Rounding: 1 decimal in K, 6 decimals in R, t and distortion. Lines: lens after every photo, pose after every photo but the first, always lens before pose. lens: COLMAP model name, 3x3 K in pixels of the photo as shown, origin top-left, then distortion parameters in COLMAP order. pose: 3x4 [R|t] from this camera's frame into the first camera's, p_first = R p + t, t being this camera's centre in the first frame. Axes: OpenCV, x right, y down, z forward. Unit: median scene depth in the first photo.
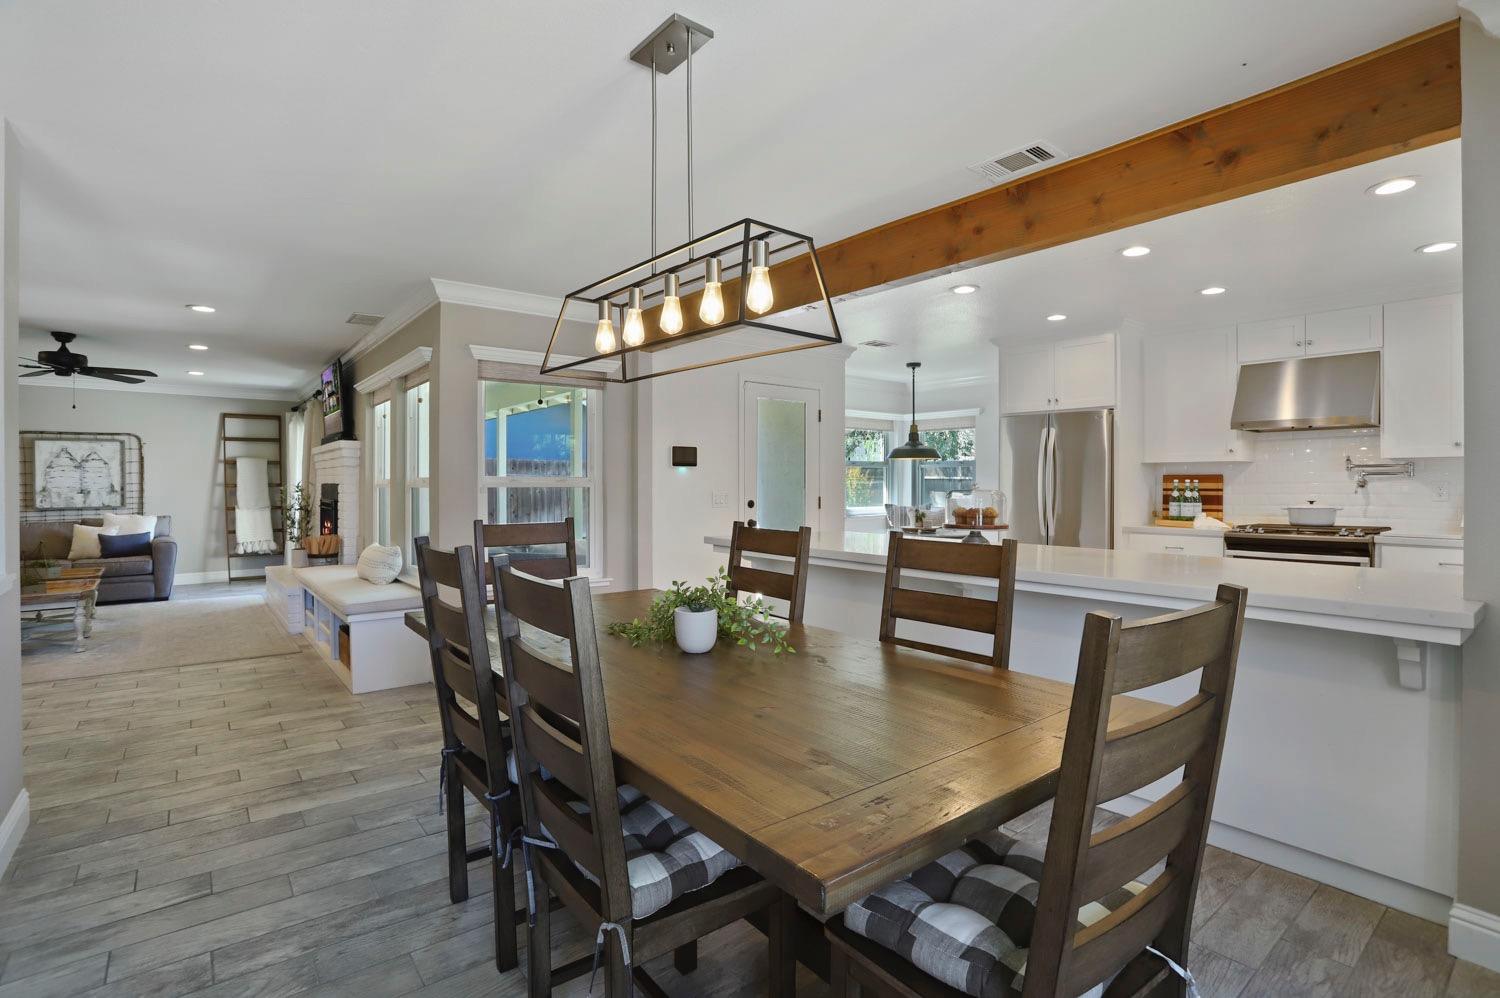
lens RADIAL K [[730.6, 0, 754.5], [0, 730.6, 492.7], [0, 0, 1]] dist [-0.071992, 0.028181]
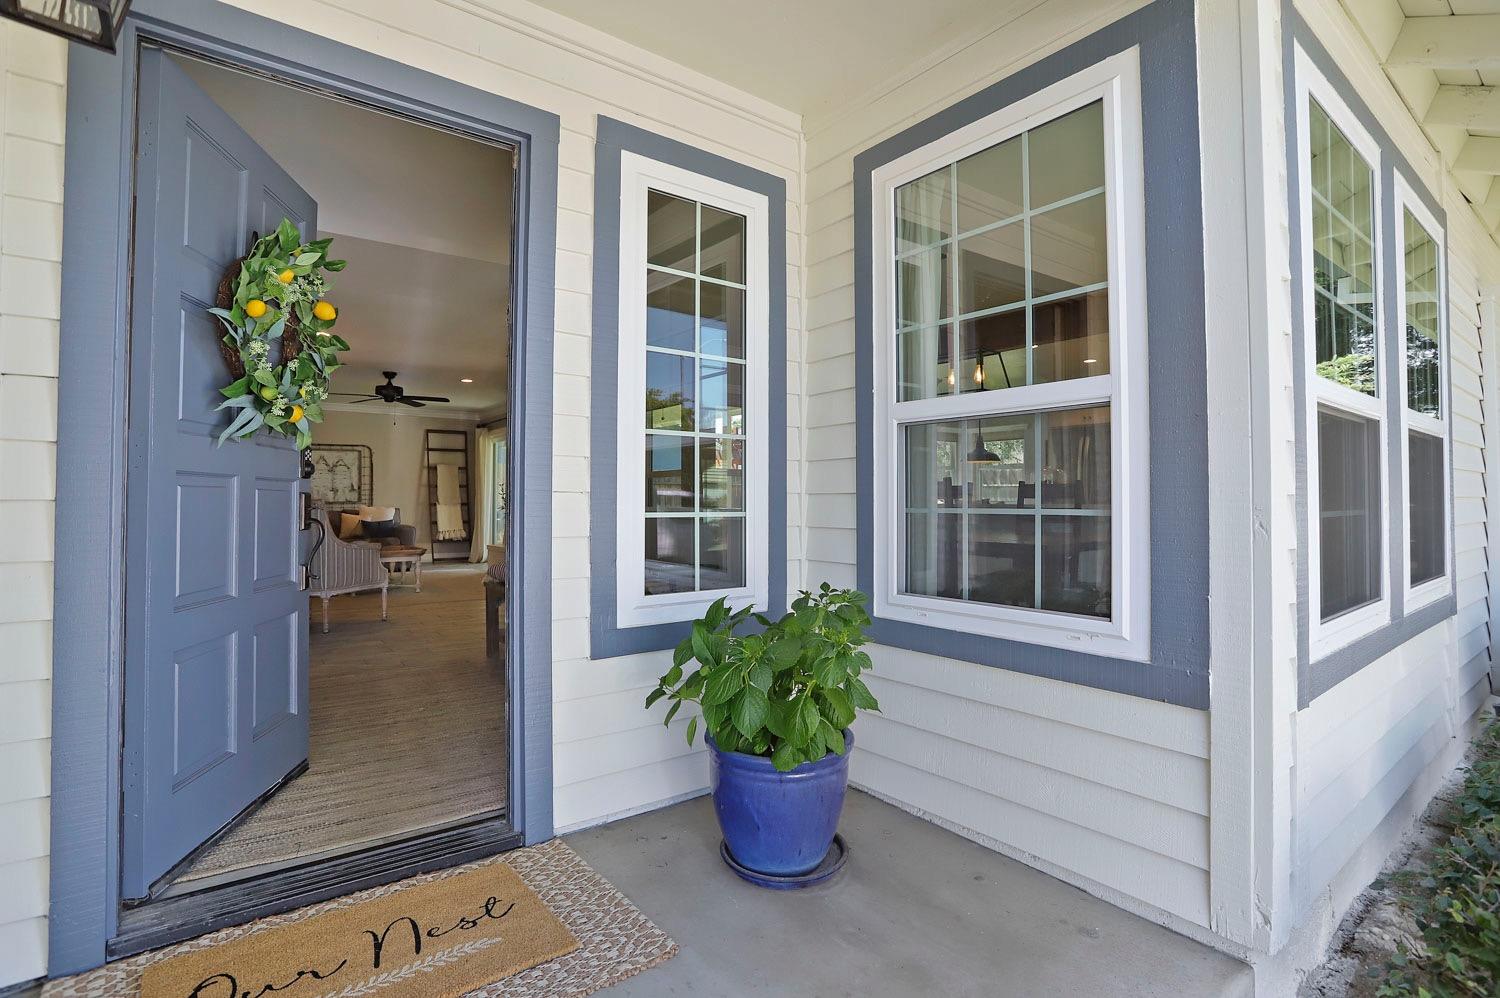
lens RADIAL K [[730.6, 0, 742.7], [0, 730.6, 492.1], [0, 0, 1]] dist [-0.071992, 0.028181]
pose [[0.999234, -0.002010, -0.039094, -0.159895], [0.001035, 0.999689, -0.024932, 0.039659], [0.039132, 0.024872, 0.998924, -0.322194]]
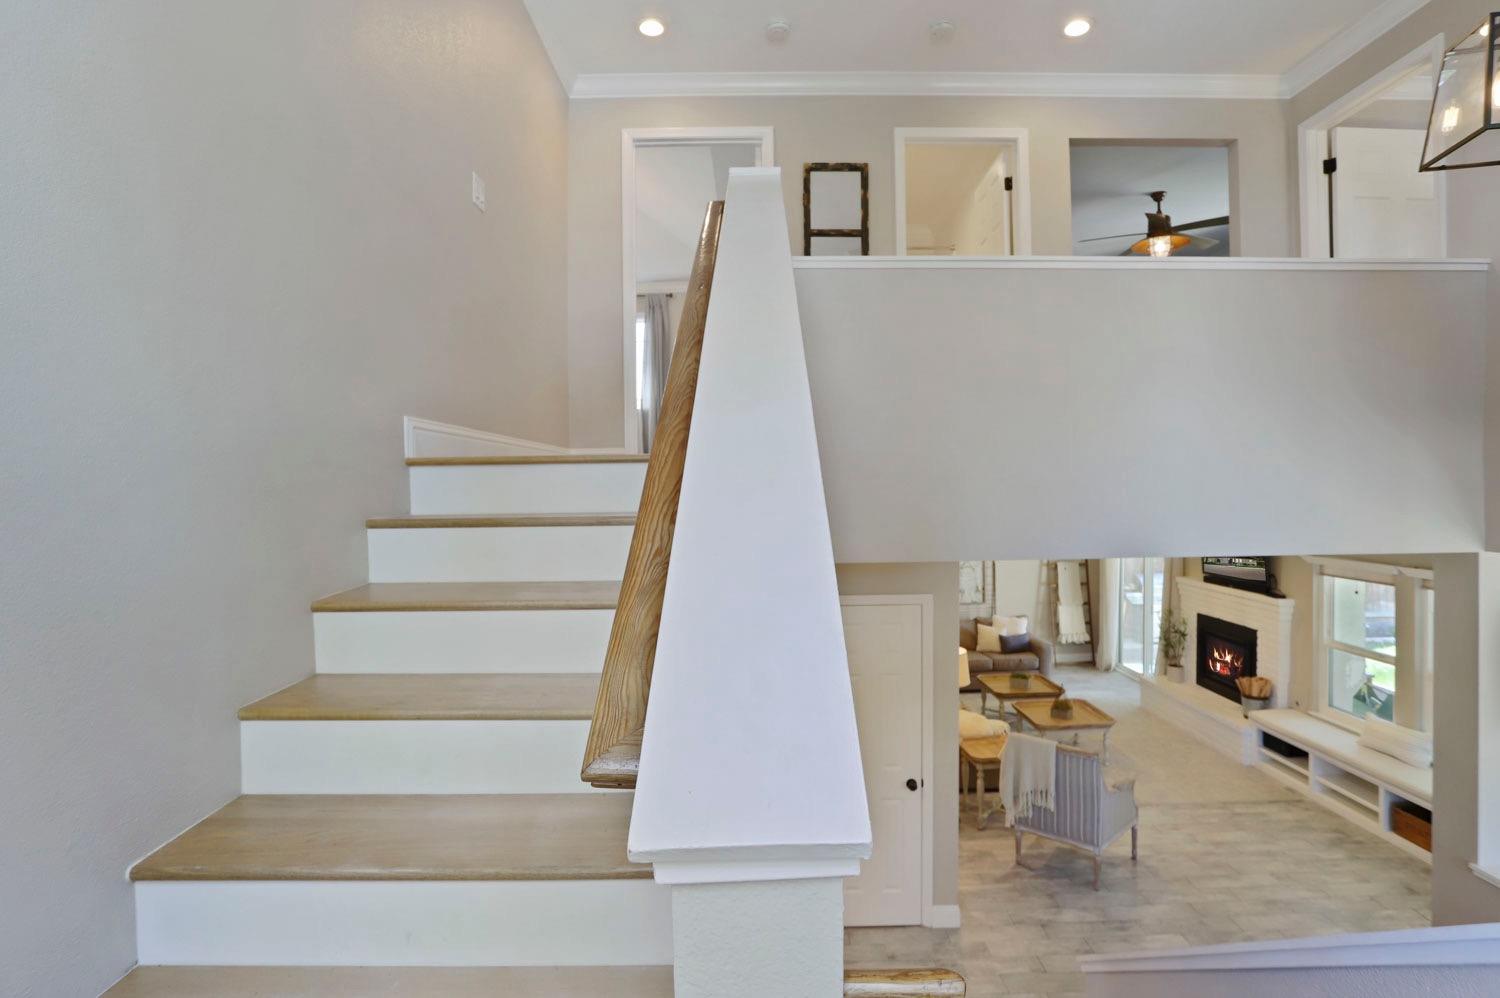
lens RADIAL K [[730.6, 0, 756.5], [0, 730.6, 486.8], [0, 0, 1]] dist [-0.071992, 0.028181]
pose [[0.779541, -0.008790, -0.626290, -0.428565], [0.006945, 0.999961, -0.005391, -0.210718], [0.626313, -0.000147, 0.779572, -0.341454]]
